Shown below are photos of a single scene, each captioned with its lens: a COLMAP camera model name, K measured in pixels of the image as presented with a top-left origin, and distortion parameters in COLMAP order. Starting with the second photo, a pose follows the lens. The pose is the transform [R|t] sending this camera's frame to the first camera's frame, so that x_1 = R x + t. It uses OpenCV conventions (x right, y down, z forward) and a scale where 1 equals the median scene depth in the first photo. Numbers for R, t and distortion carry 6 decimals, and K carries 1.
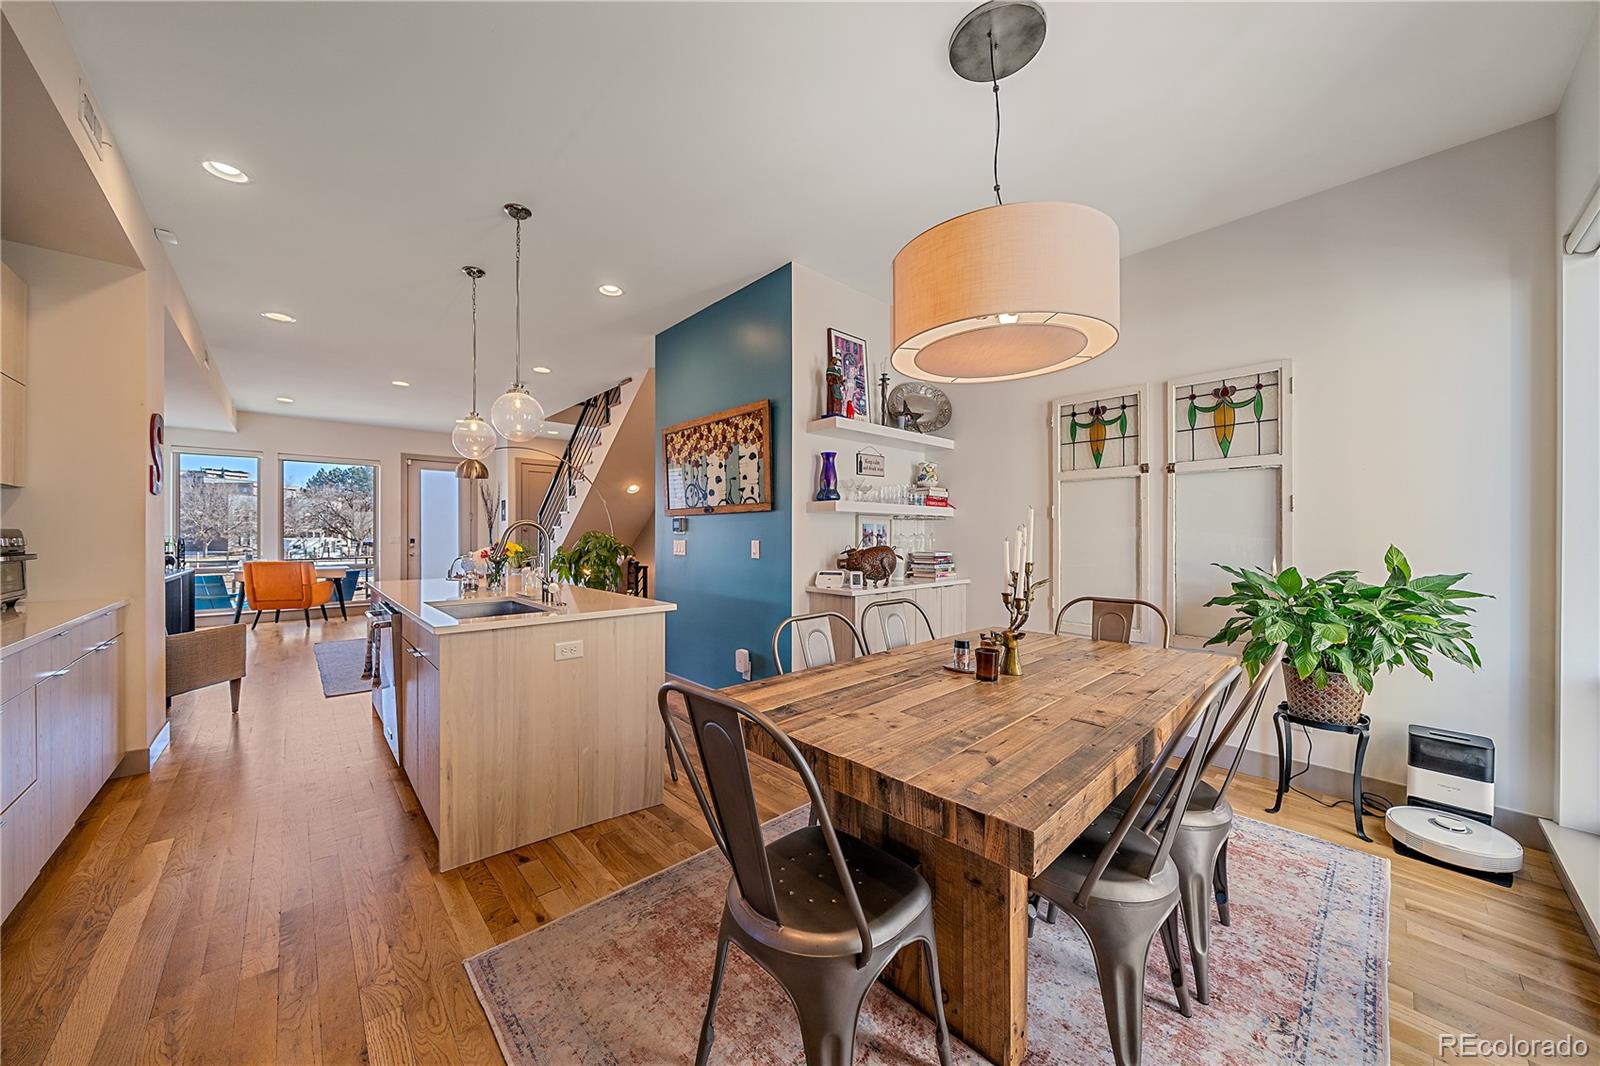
lens RADIAL K [[554.4, 0, 782.9], [0, 554.4, 528.5], [0, 0, 1]] dist [-0.011452, 0.001277]
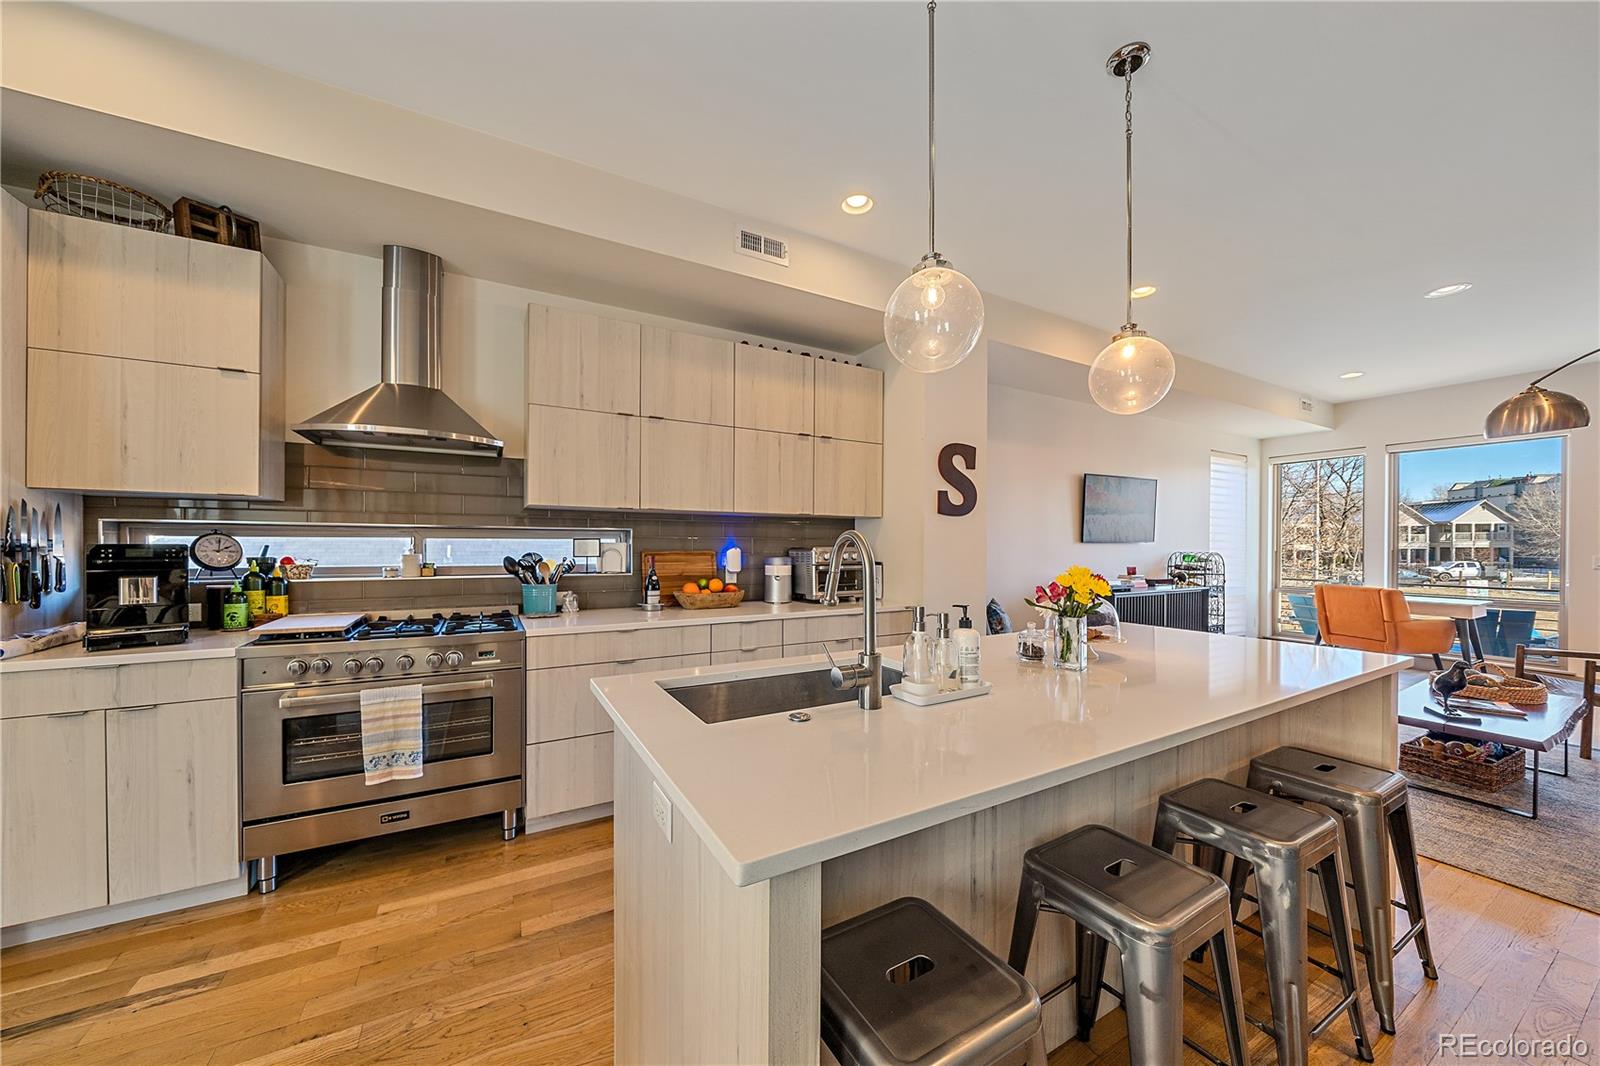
lens RADIAL K [[554.4, 0, 787.2], [0, 554.4, 545.4], [0, 0, 1]] dist [-0.011452, 0.001277]
pose [[-0.226333, -0.002204, -0.974047, 0.034082], [0.006899, 0.999969, -0.003866, -0.000520], [0.974026, -0.007595, -0.226311, 0.820050]]
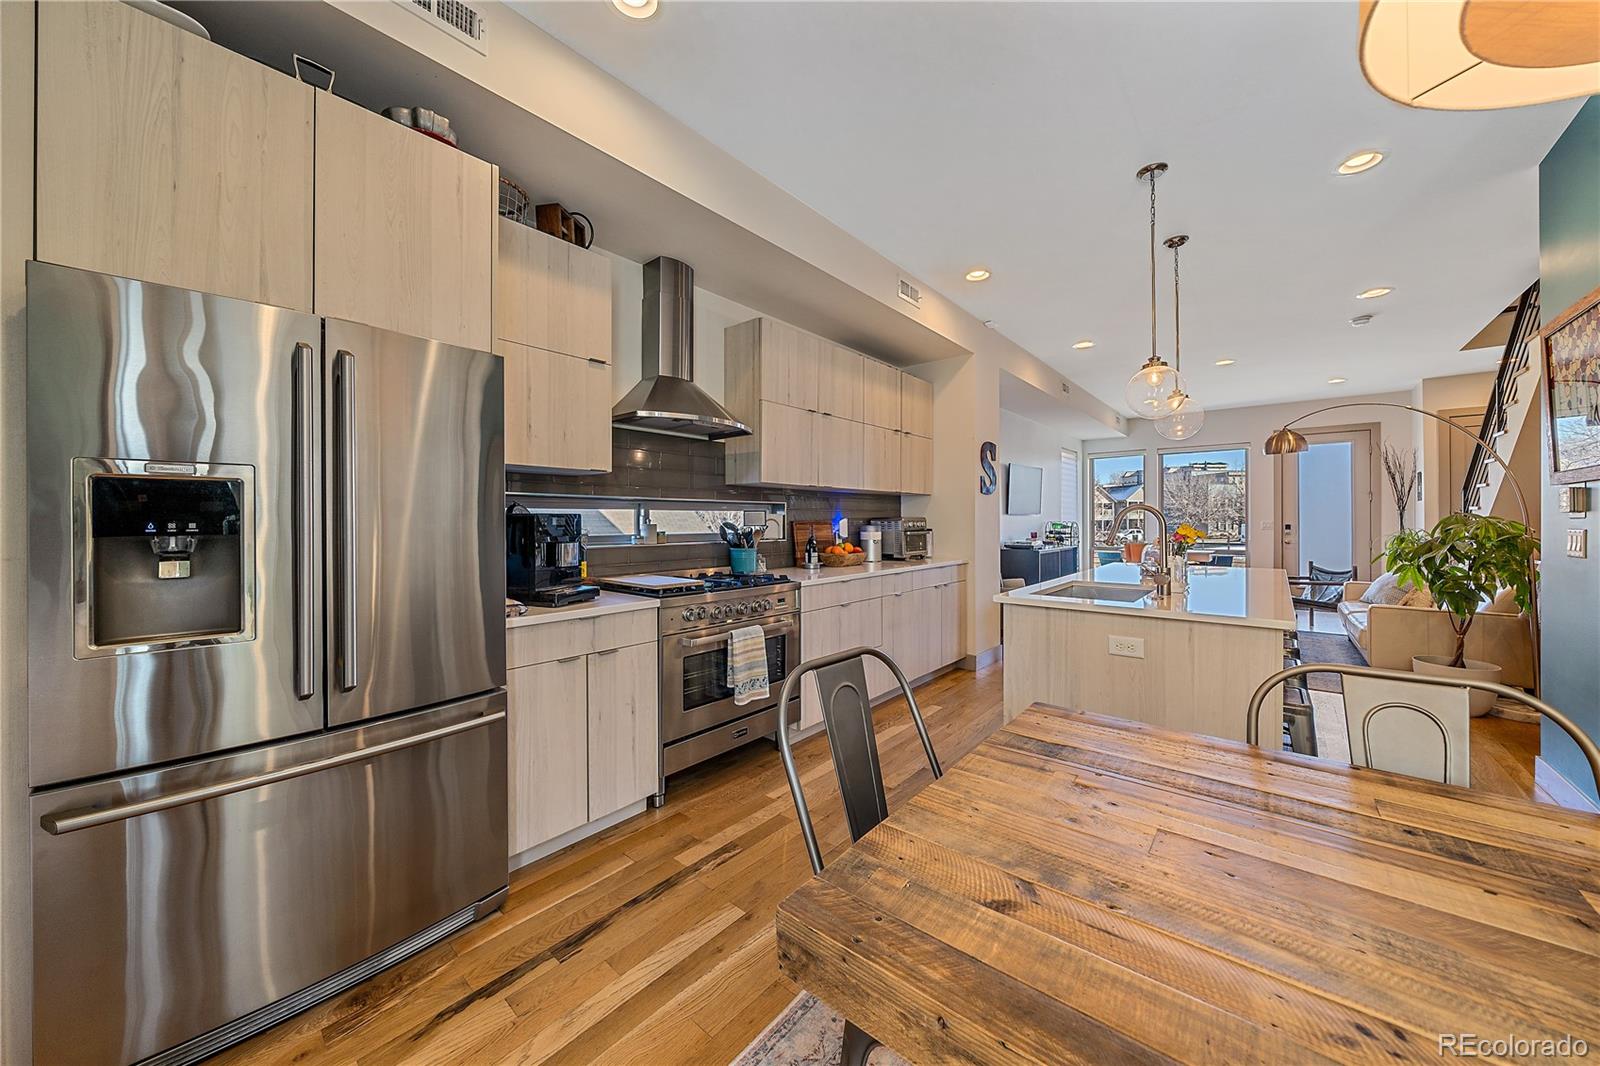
lens RADIAL K [[554.4, 0, 794.1], [0, 554.4, 521.2], [0, 0, 1]] dist [-0.011452, 0.001277]
pose [[0.122571, -0.000785, -0.992459, 0.306991], [0.014152, 0.999899, 0.000956, 0.003238], [0.992359, -0.014162, 0.122570, 0.235907]]
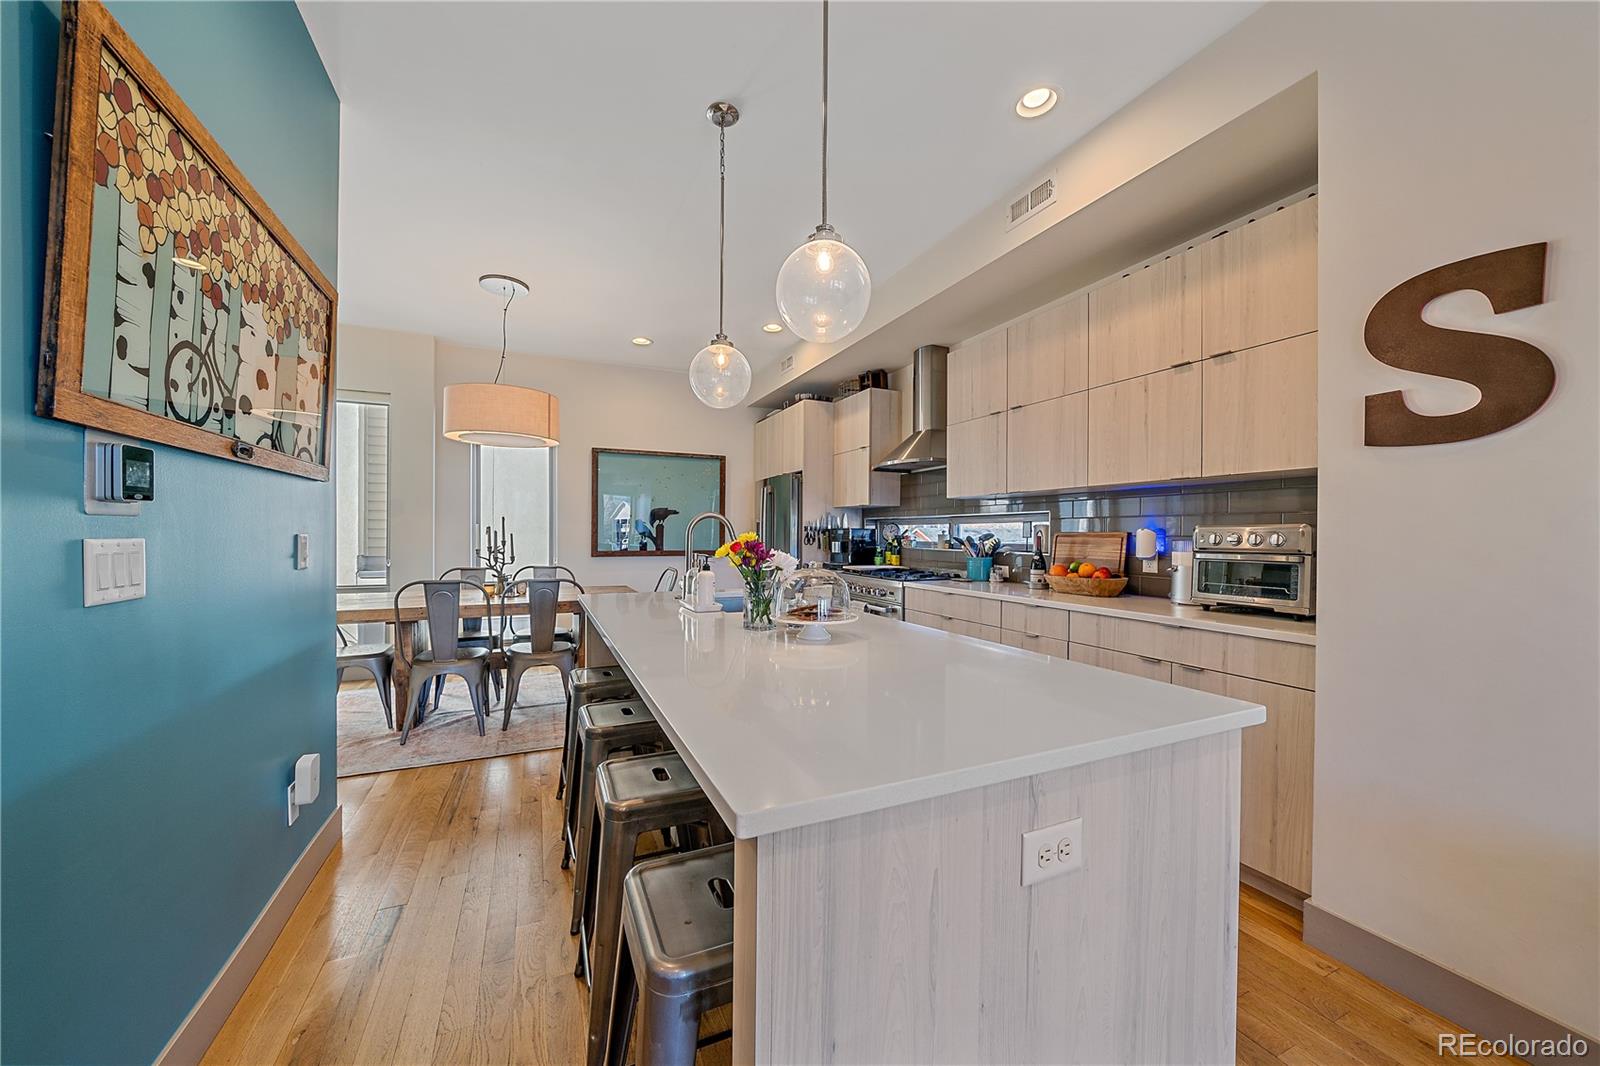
lens RADIAL K [[554.4, 0, 785.8], [0, 554.4, 545.0], [0, 0, 1]] dist [-0.011452, 0.001277]
pose [[-0.952521, -0.014960, 0.304106, -0.668930], [-0.012752, 0.999876, 0.009247, 0.022598], [-0.304207, 0.004930, -0.952593, 1.429764]]
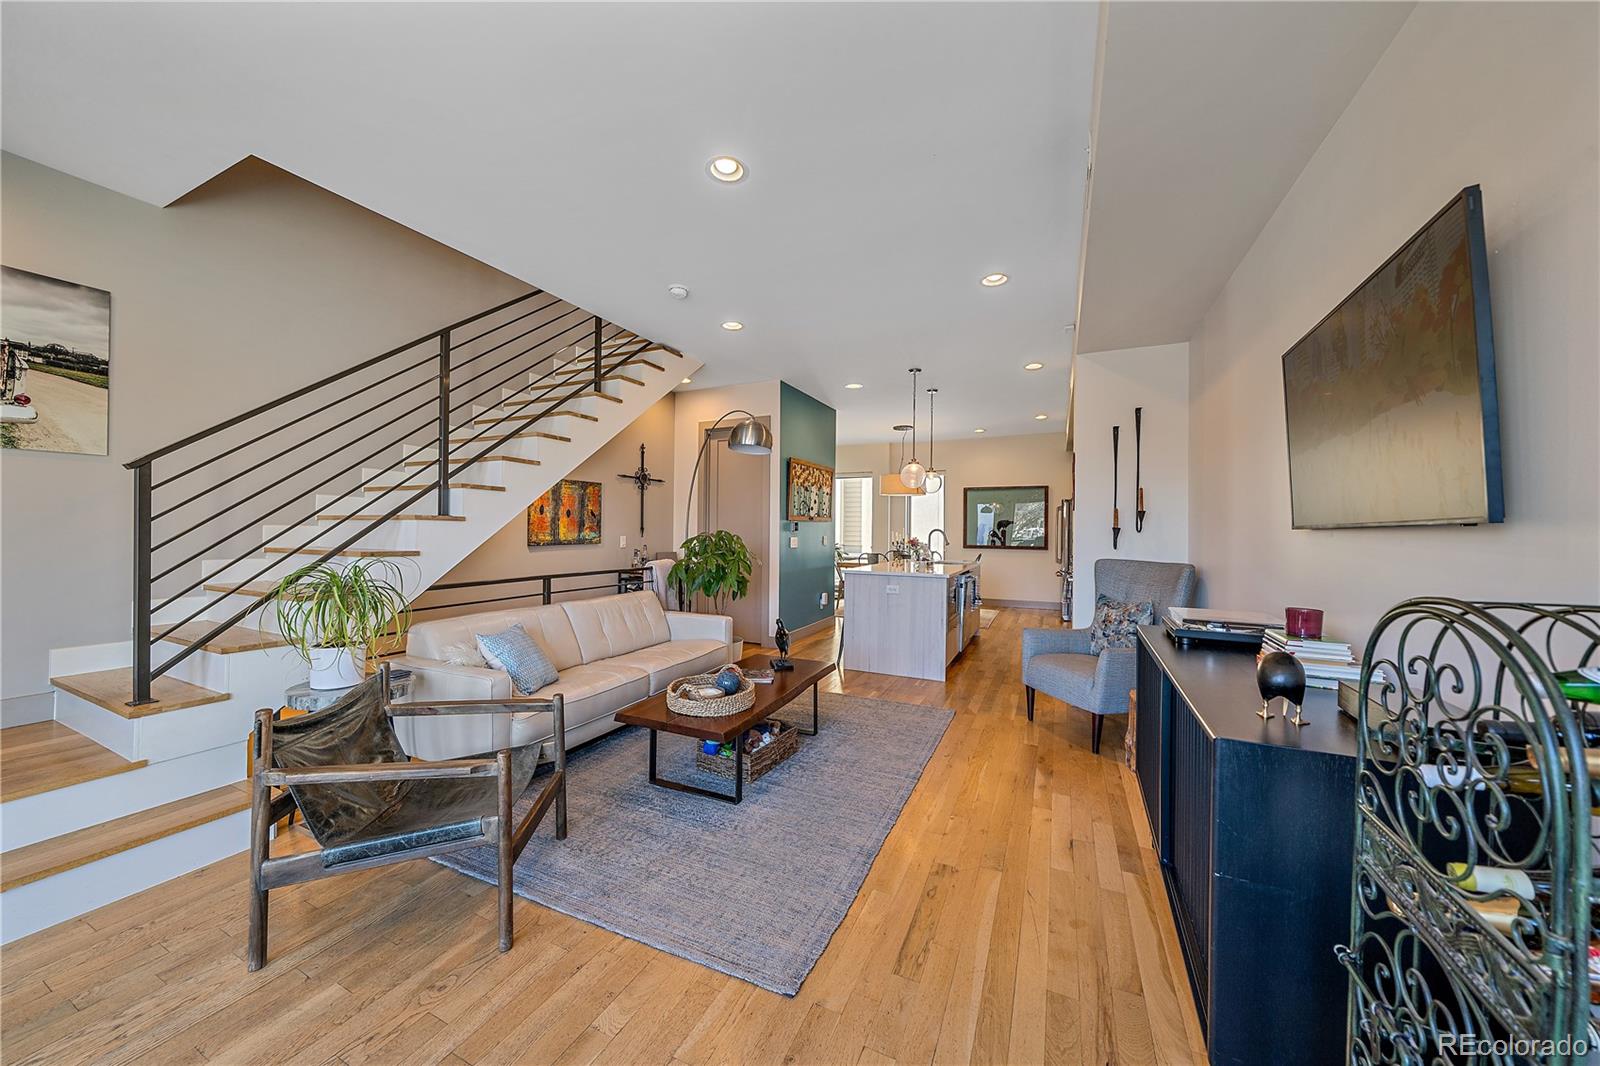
lens RADIAL K [[554.4, 0, 798.2], [0, 554.4, 532.9], [0, 0, 1]] dist [-0.011452, 0.001277]
pose [[-0.393937, -0.012141, 0.919057, -1.933109], [-0.020137, 0.999787, 0.004576, 0.002743], [-0.918917, -0.016705, -0.394097, 1.973620]]
